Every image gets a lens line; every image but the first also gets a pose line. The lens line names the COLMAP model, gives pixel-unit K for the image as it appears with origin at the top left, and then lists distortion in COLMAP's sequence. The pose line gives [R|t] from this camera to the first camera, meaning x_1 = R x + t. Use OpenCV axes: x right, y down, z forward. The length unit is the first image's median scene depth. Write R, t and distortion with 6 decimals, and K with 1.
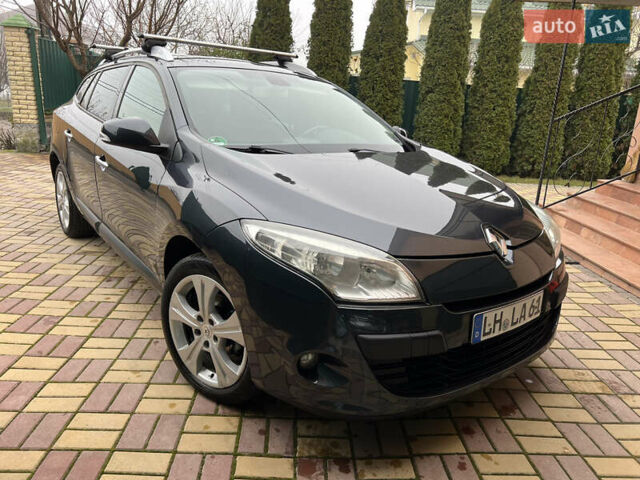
lens RADIAL K [[483.7, 0, 320.5], [0, 483.7, 241.5], [0, 0, 1]] dist [0.039855, -0.051299]
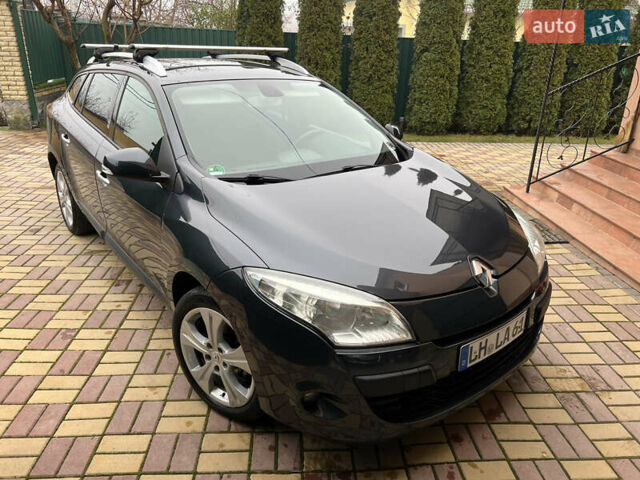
lens RADIAL K [[483.7, 0, 321.4], [0, 483.7, 237.5], [0, 0, 1]] dist [0.039855, -0.051299]
pose [[0.999426, -0.033785, 0.002365, 0.006324], [0.033361, 0.994094, 0.103266, -0.178543], [-0.005840, -0.103128, 0.994651, -0.051453]]
